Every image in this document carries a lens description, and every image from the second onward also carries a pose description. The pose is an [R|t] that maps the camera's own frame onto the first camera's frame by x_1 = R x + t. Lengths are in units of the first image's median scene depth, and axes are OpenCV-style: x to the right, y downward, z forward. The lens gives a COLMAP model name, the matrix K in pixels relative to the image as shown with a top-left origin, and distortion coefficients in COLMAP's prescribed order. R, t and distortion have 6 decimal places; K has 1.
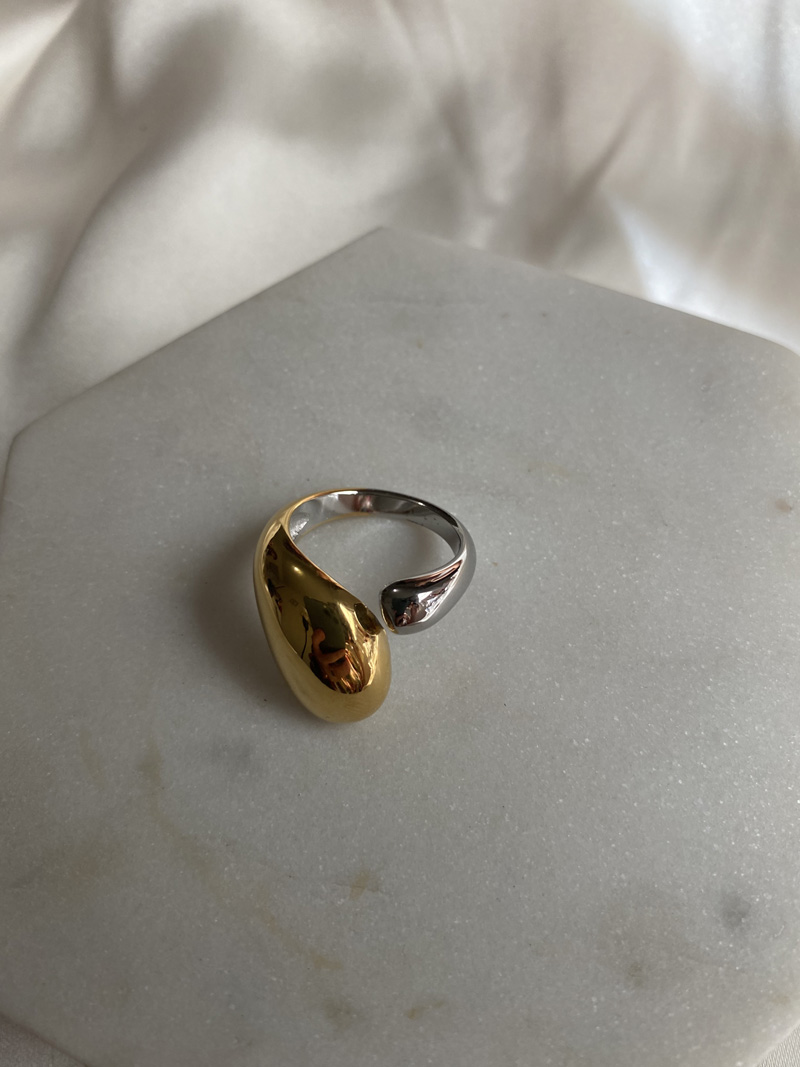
lens RADIAL K [[1015.1, 0, 381.5], [0, 1015.1, 411.8], [0, 0, 1]] dist [-0.021464, -0.024745]
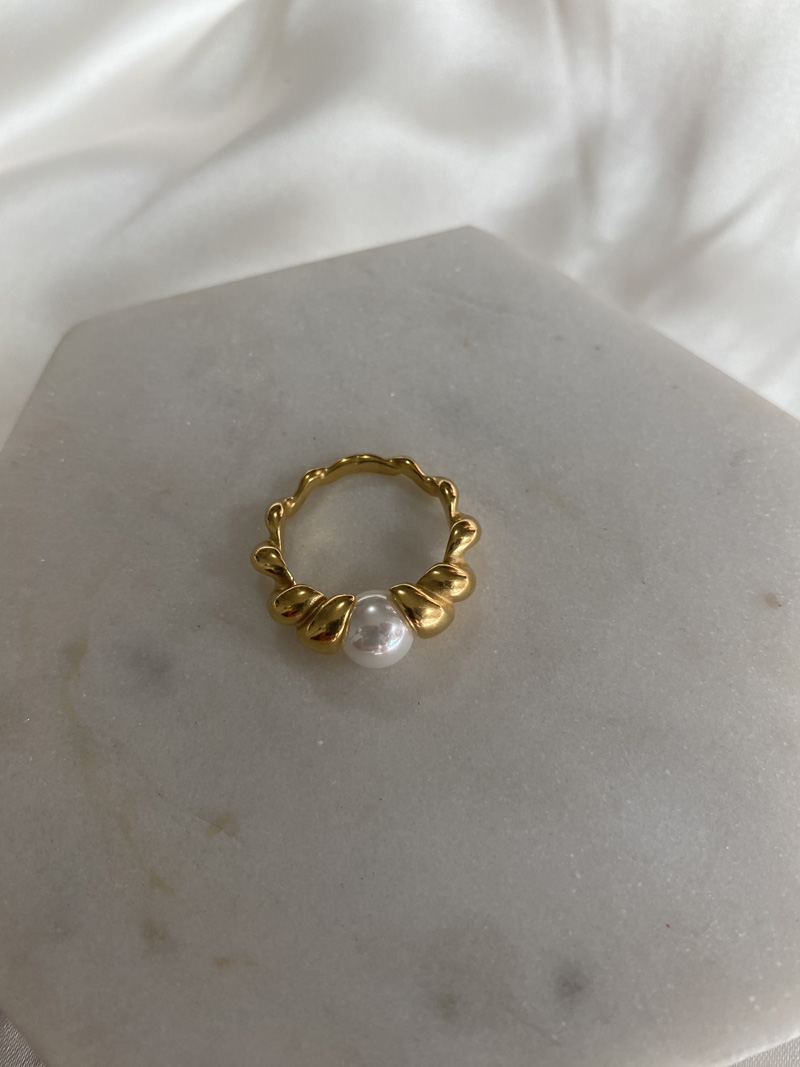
lens RADIAL K [[1015.1, 0, 381.5], [0, 1015.1, 411.8], [0, 0, 1]] dist [-0.021464, -0.024745]
pose [[0.948677, 0.273578, -0.158643, 0.171394], [-0.278398, 0.960428, -0.008556, 0.037780], [0.150025, 0.052283, 0.987299, 0.013184]]
